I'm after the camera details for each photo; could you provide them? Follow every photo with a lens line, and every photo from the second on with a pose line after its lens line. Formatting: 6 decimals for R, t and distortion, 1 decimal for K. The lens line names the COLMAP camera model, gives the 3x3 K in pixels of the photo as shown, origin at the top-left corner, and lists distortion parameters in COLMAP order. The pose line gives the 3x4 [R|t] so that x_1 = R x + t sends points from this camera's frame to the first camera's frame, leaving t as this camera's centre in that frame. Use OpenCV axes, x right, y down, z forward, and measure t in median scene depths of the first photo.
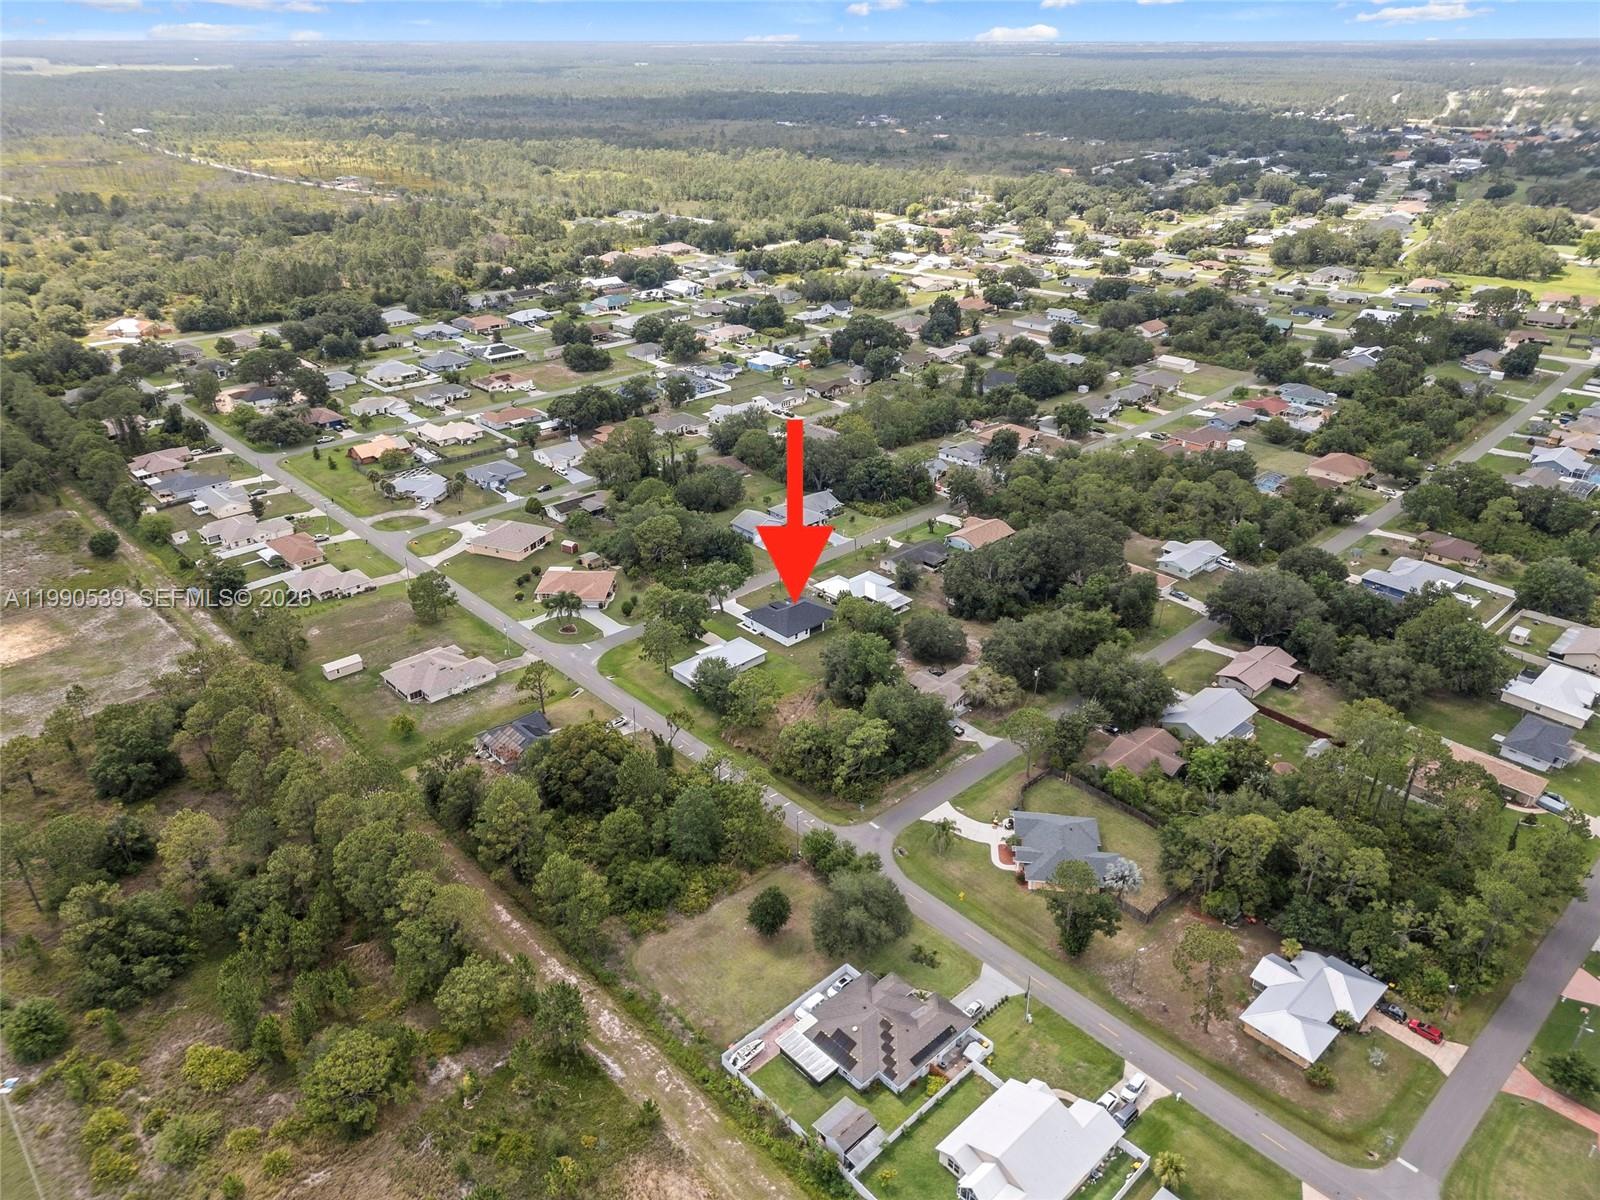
lens RADIAL K [[1124.7, 0, 800.0], [0, 1124.7, 600.0], [0, 0, 1]] dist [0.103701, -0.174595]
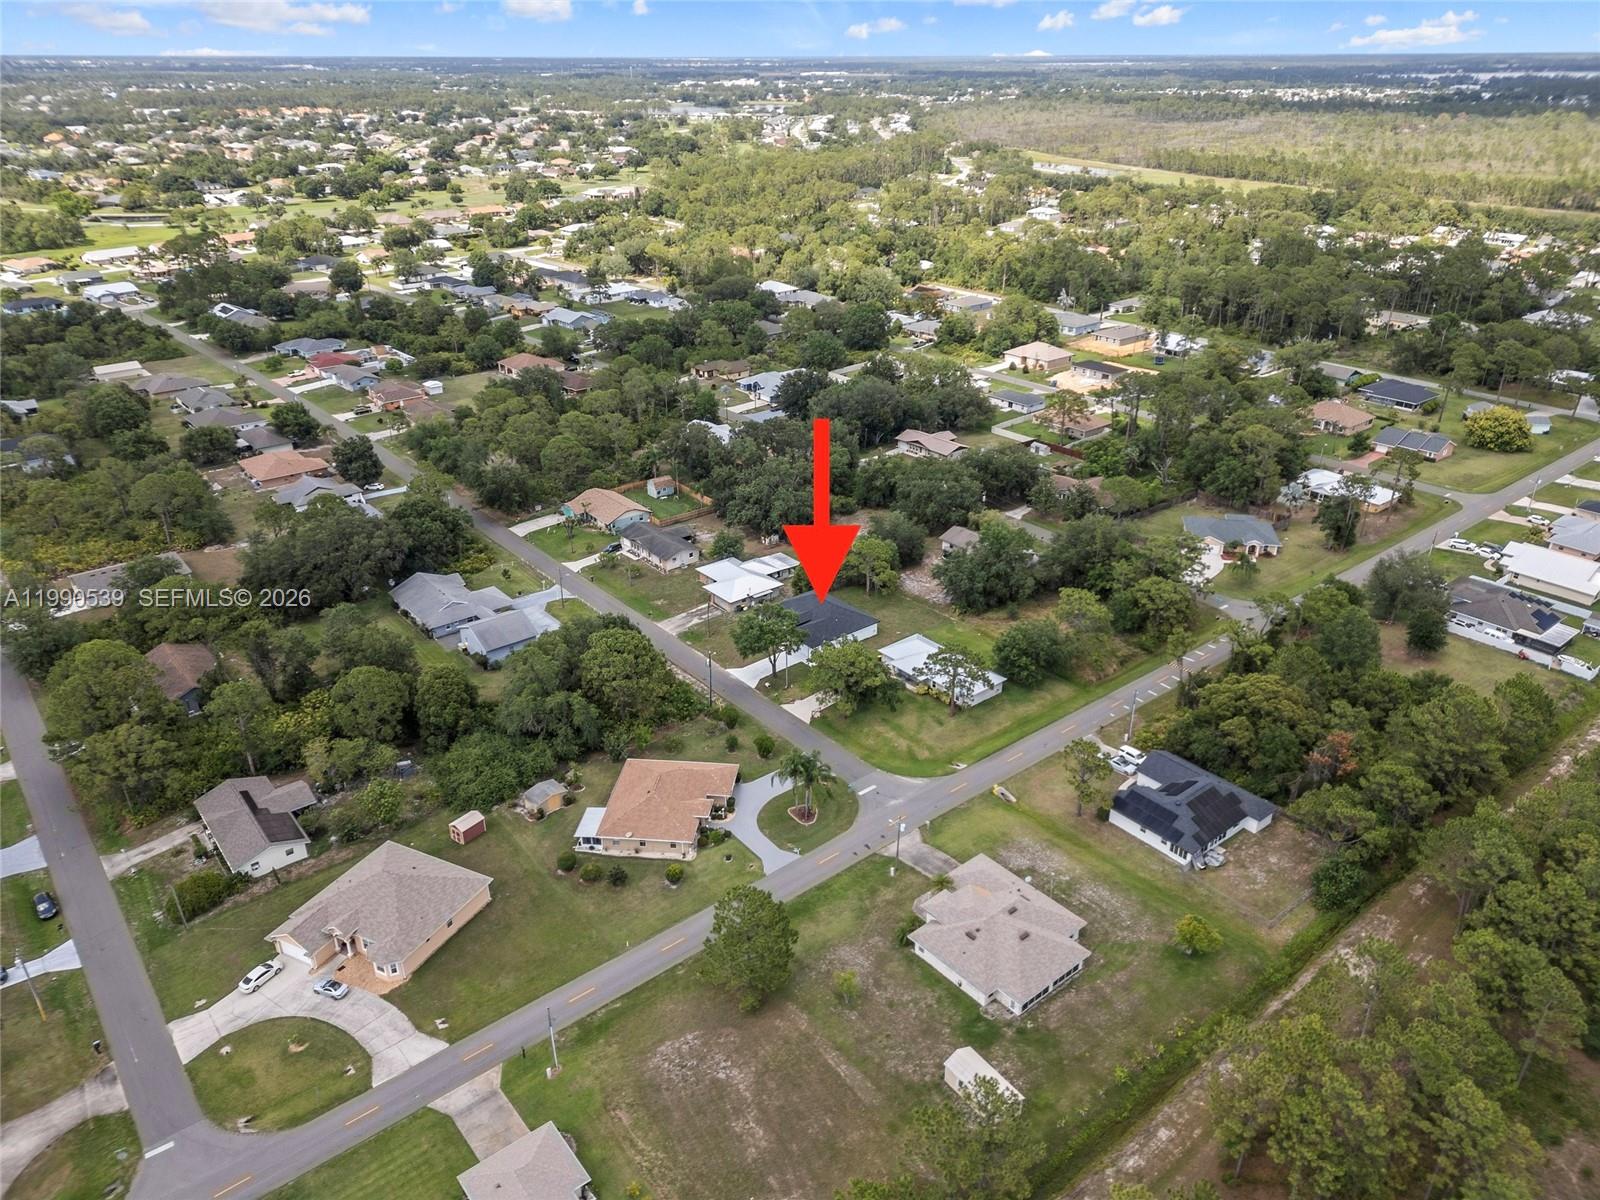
lens RADIAL K [[1144.6, 0, 800.0], [0, 1144.6, 600.0], [0, 0, 1]] dist [0.032346, -0.002736]
pose [[0.070249, -0.436411, 0.897001, -0.703485], [0.462637, 0.810919, 0.358299, -0.281000], [-0.883760, 0.389816, 0.258867, 0.842316]]
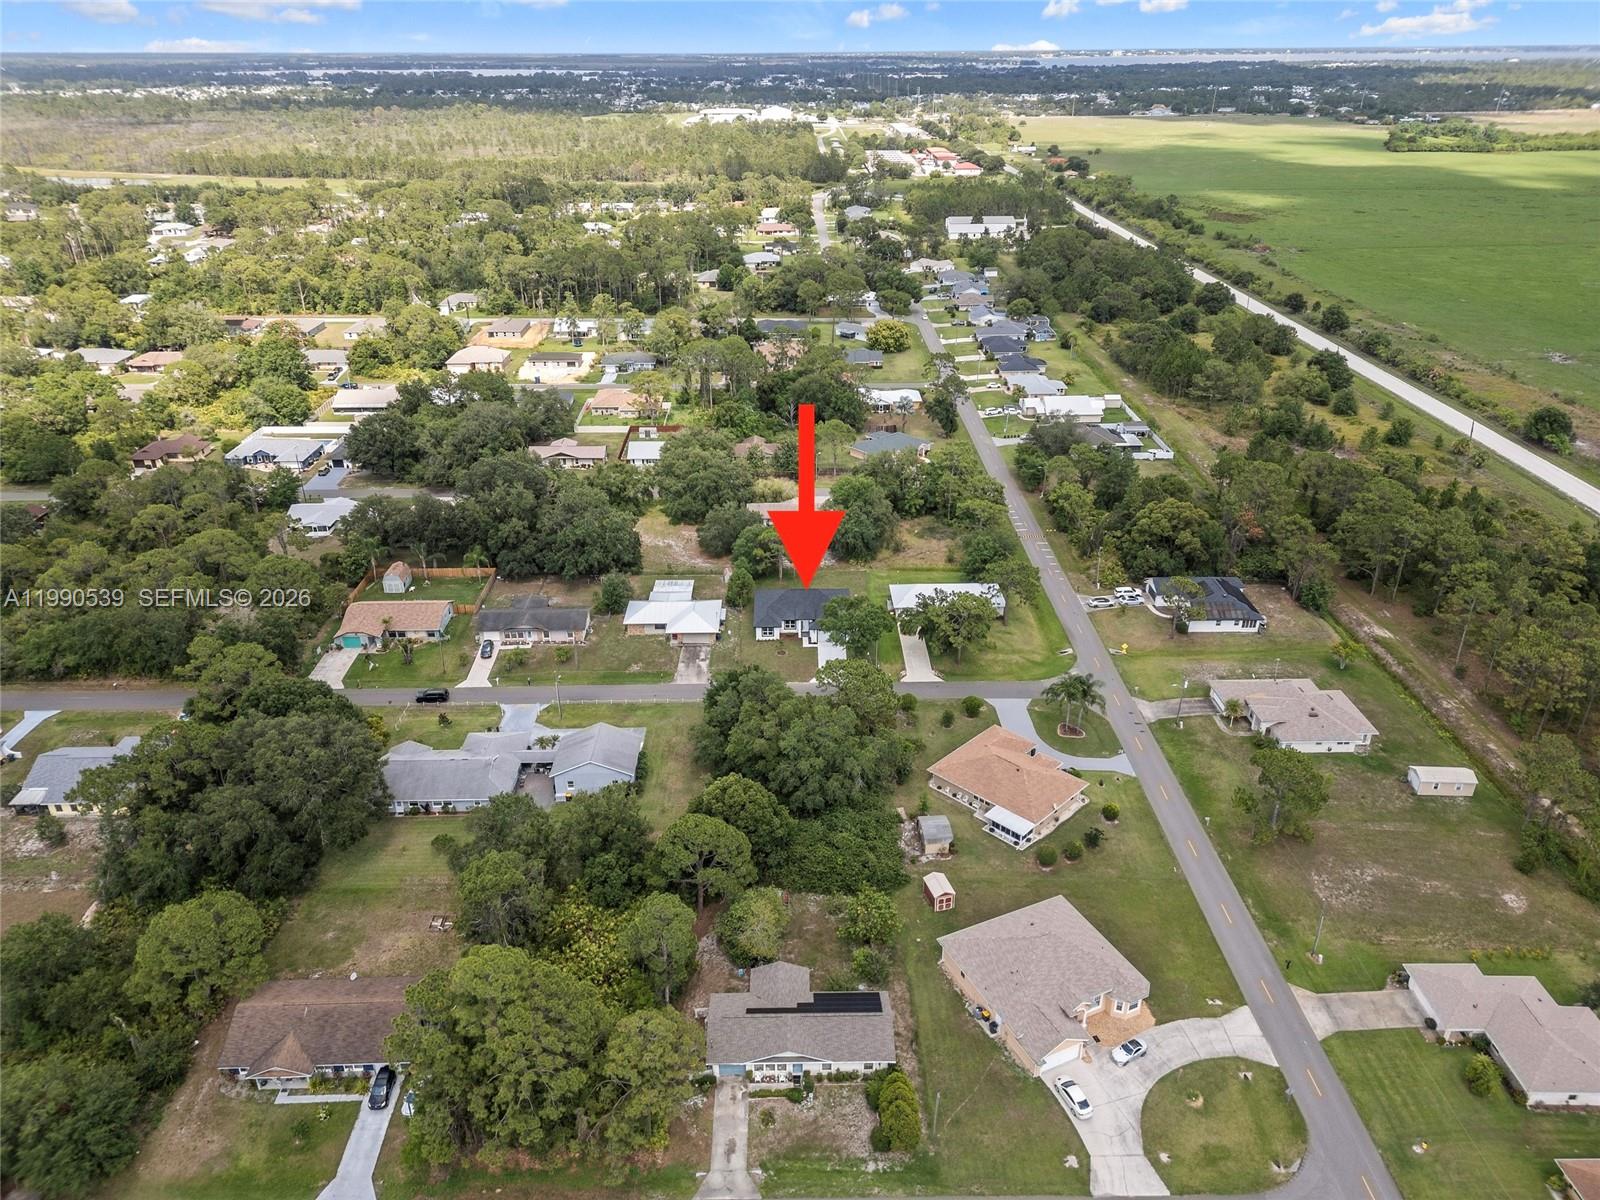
lens RADIAL K [[1124.7, 0, 800.0], [0, 1124.7, 600.0], [0, 0, 1]] dist [0.103701, -0.174595]
pose [[-0.746638, -0.297241, 0.595130, -0.465675], [0.303606, 0.643757, 0.702425, -0.537263], [-0.591908, 0.705142, -0.390409, 1.340168]]
